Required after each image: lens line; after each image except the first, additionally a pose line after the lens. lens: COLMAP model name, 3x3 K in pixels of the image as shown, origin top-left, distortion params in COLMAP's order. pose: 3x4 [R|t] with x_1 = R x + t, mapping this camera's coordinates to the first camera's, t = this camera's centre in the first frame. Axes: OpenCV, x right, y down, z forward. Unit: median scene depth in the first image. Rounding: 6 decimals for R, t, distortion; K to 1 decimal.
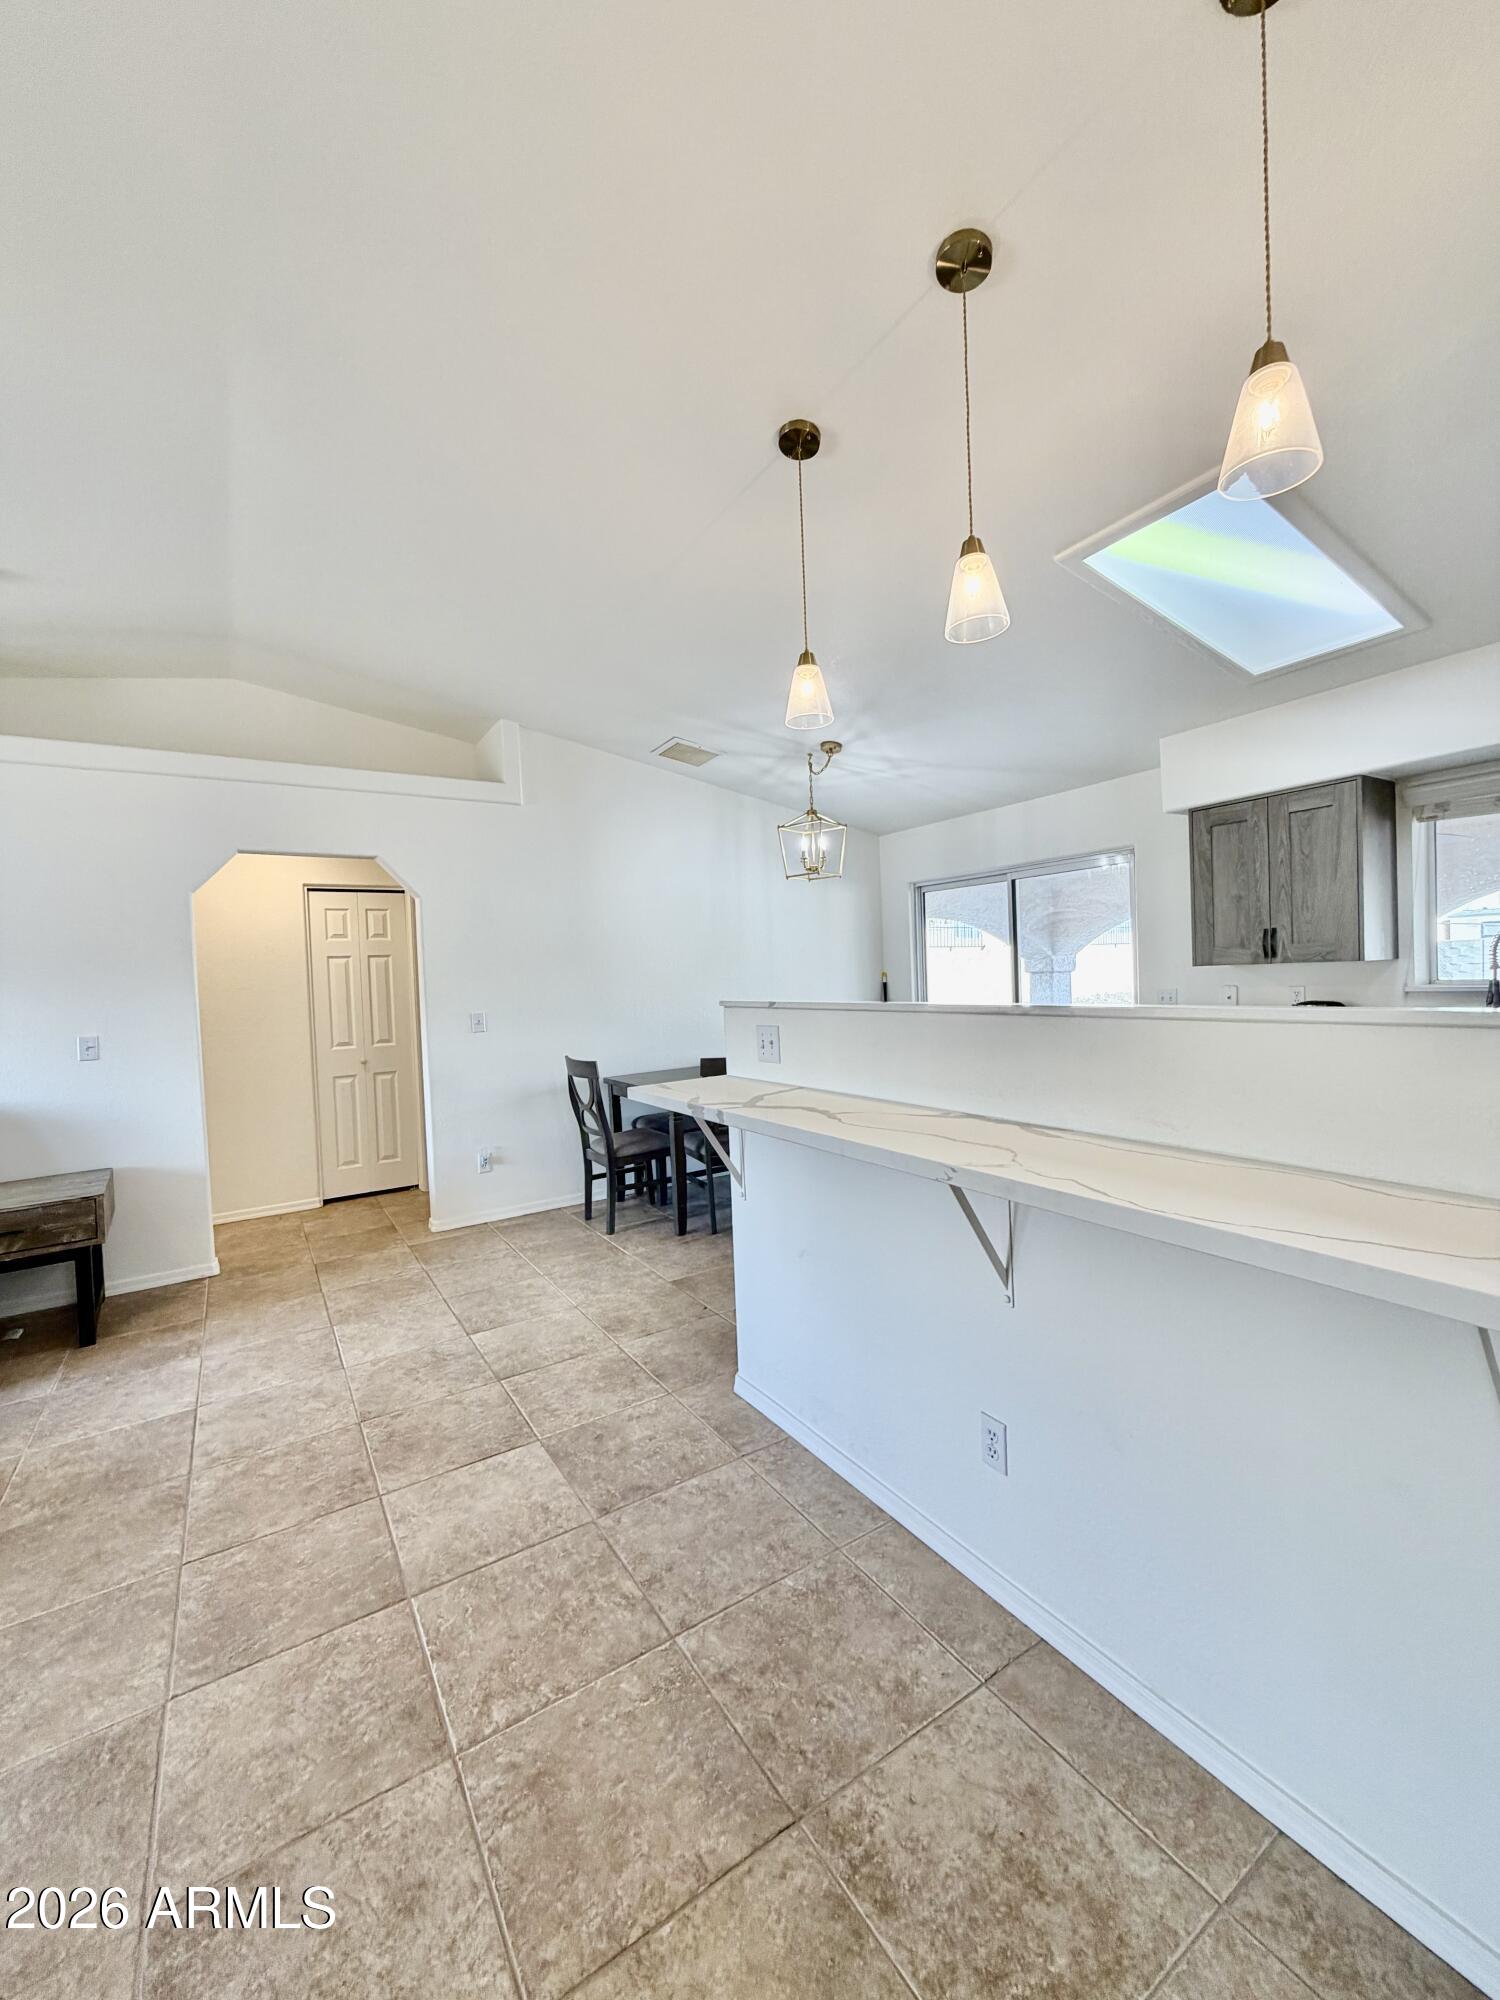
lens RADIAL K [[797.1, 0, 748.2], [0, 797.1, 993.7], [0, 0, 1]] dist [-0.001252, 0.000735]
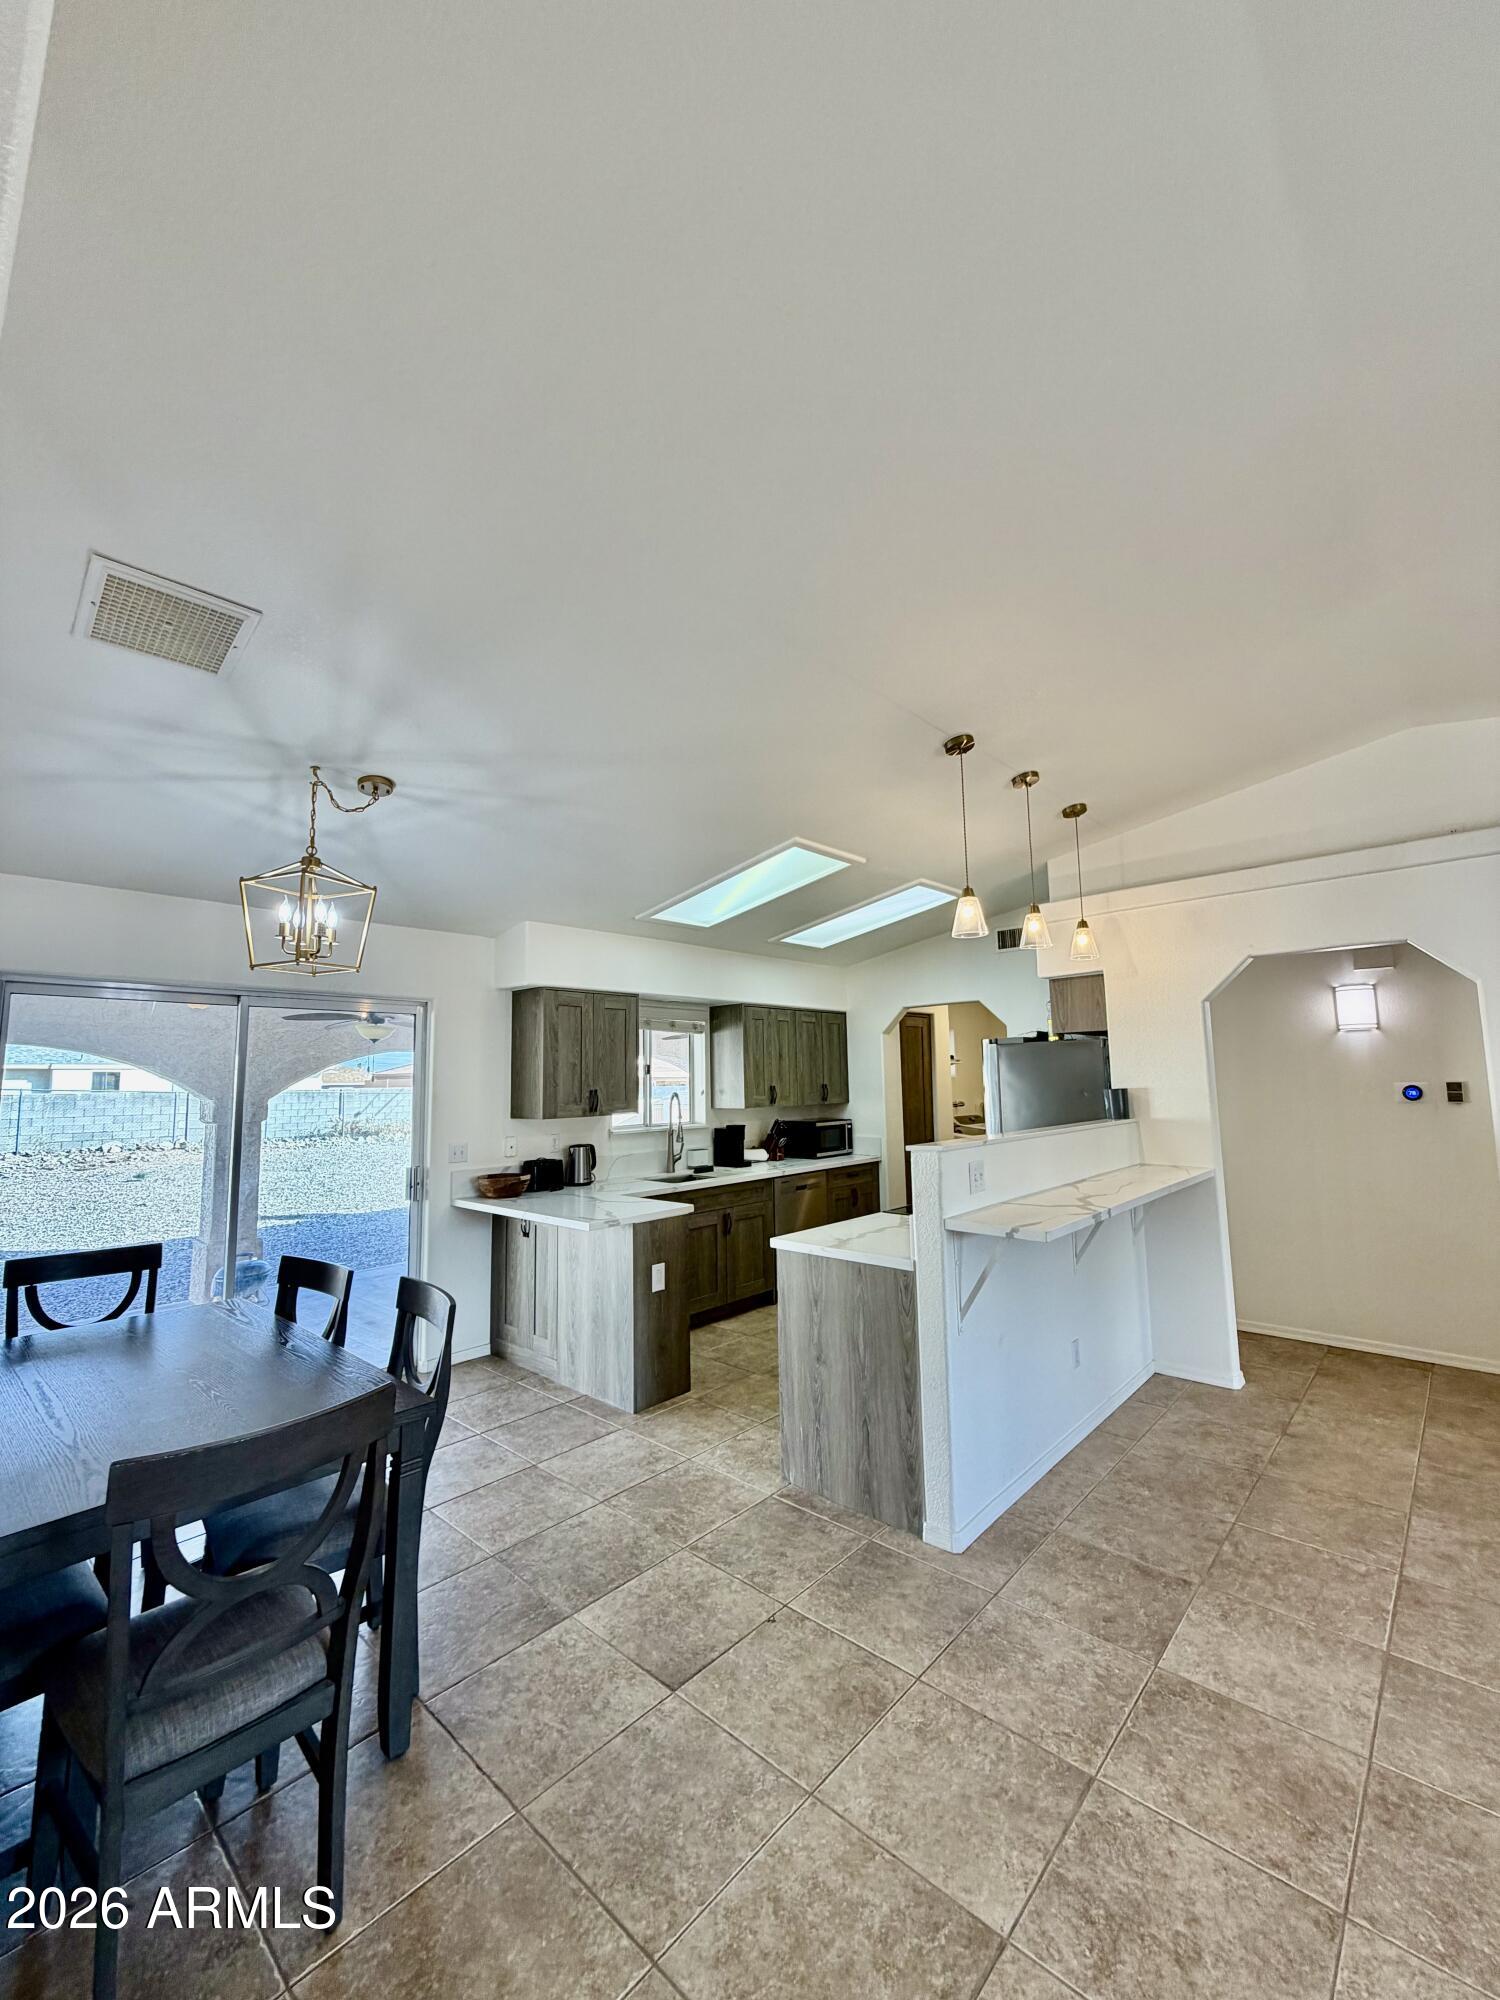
lens RADIAL K [[797.1, 0, 753.3], [0, 797.1, 996.4], [0, 0, 1]] dist [-0.001252, 0.000735]
pose [[-0.257474, 0.146306, 0.955145, -1.067618], [0.052777, 0.989125, -0.137284, -0.058136], [-0.964843, 0.015063, -0.262395, 1.620146]]
